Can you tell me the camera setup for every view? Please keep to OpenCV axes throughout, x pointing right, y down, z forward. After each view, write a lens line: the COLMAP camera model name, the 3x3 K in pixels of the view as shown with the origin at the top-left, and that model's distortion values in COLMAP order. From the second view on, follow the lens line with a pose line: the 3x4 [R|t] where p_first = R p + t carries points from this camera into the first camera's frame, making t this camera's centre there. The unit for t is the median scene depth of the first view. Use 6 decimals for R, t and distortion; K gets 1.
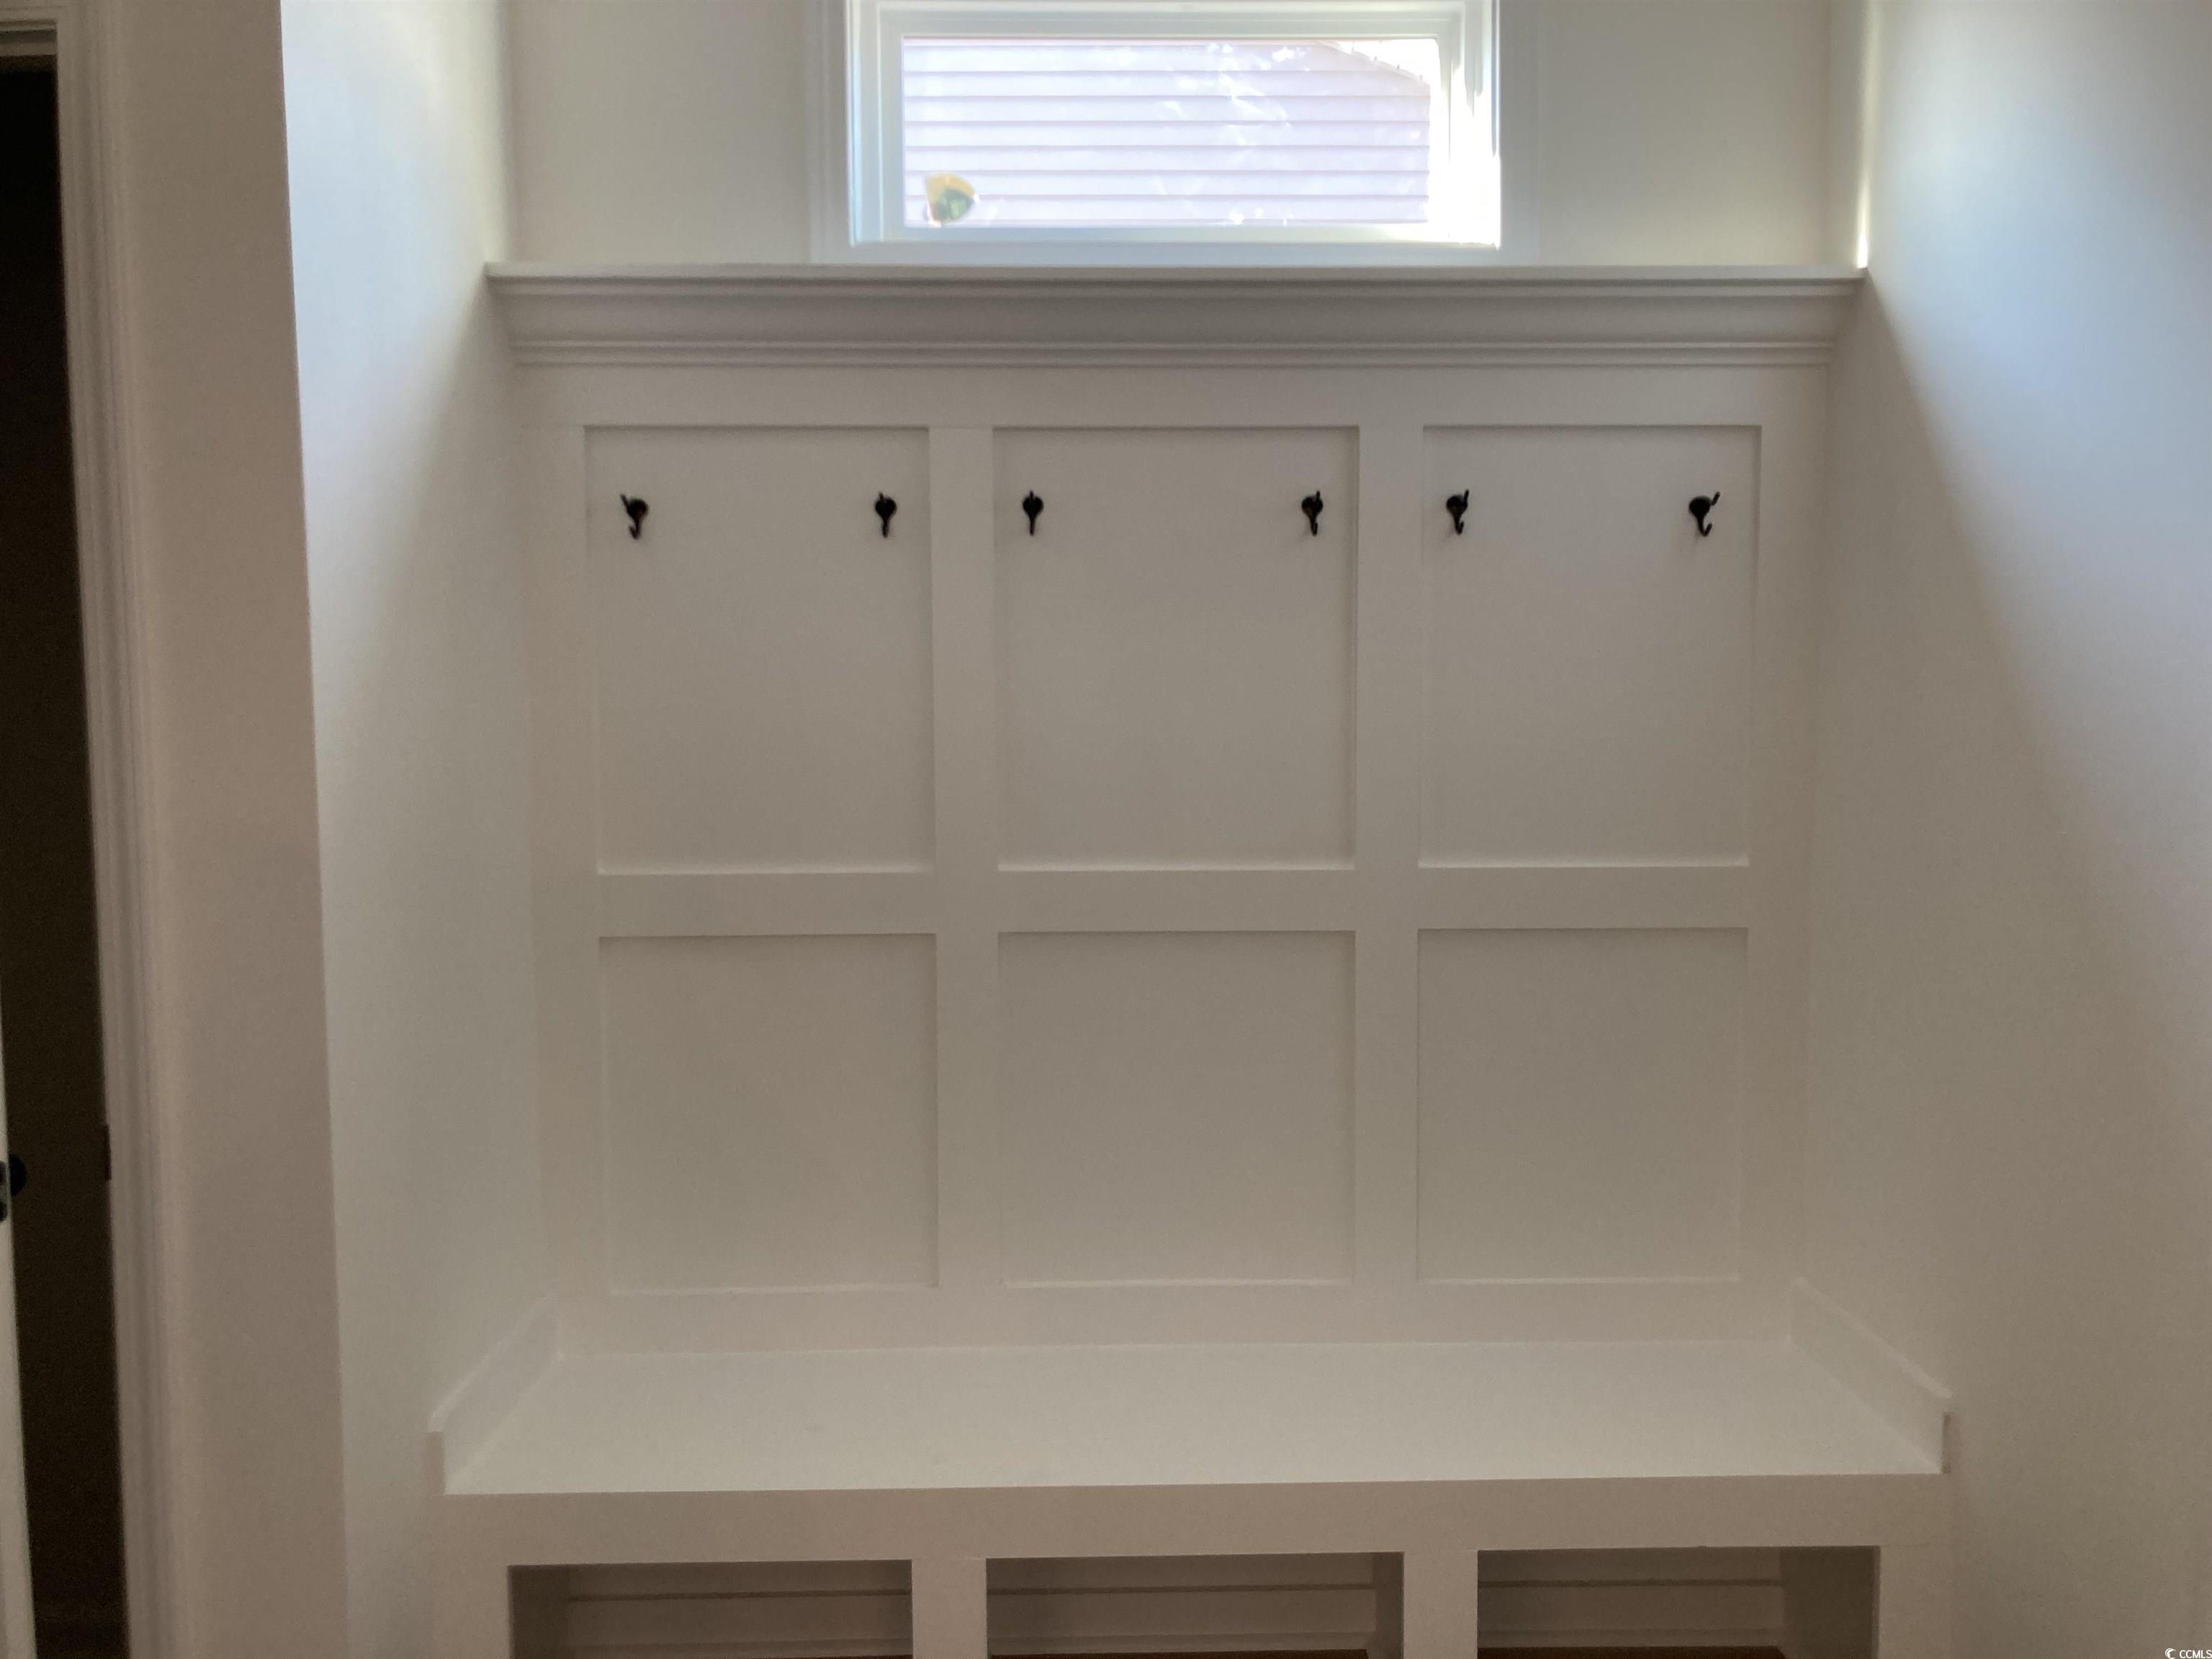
lens RADIAL K [[1759.2, 0, 1105.7], [0, 1759.2, 831.0], [0, 0, 1]] dist [0.003770, -0.019818]
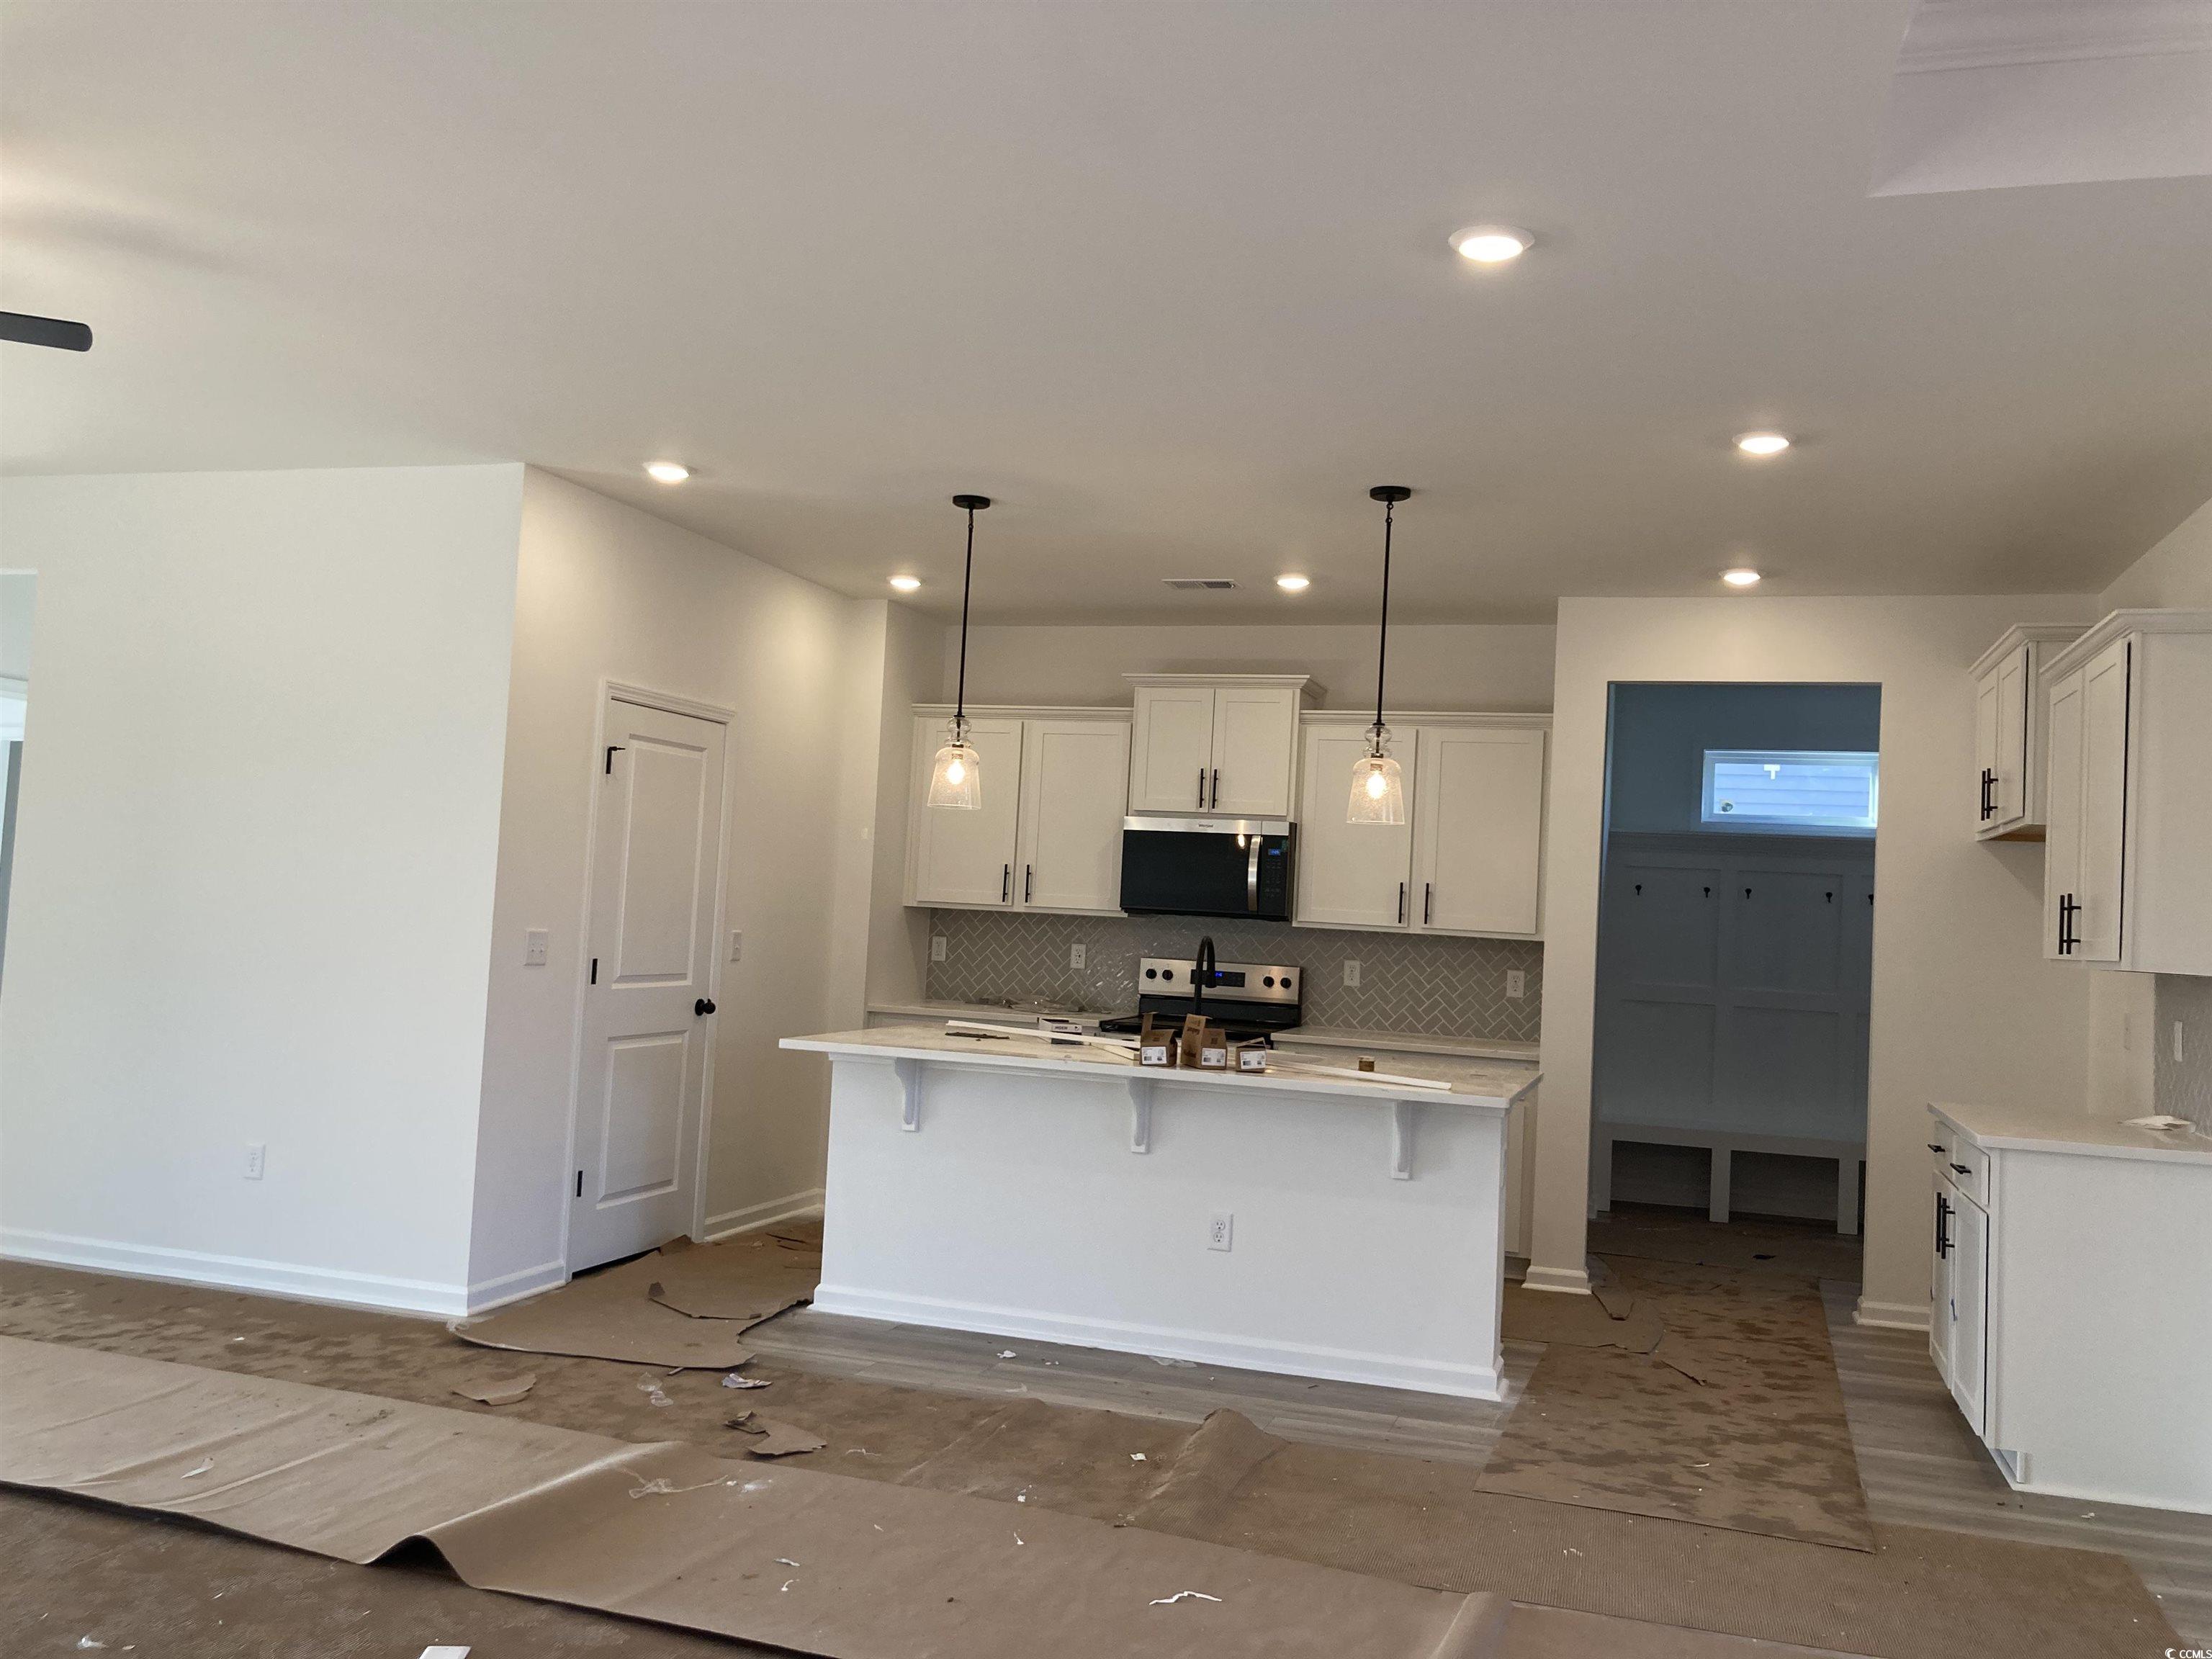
lens RADIAL K [[1759.2, 0, 1116.7], [0, 1759.2, 836.8], [0, 0, 1]] dist [0.003770, -0.019818]
pose [[0.947963, 0.039056, -0.315977, -0.135908], [-0.085019, 0.987461, -0.133011, 0.309080], [0.306820, 0.152954, 0.939397, -2.918856]]
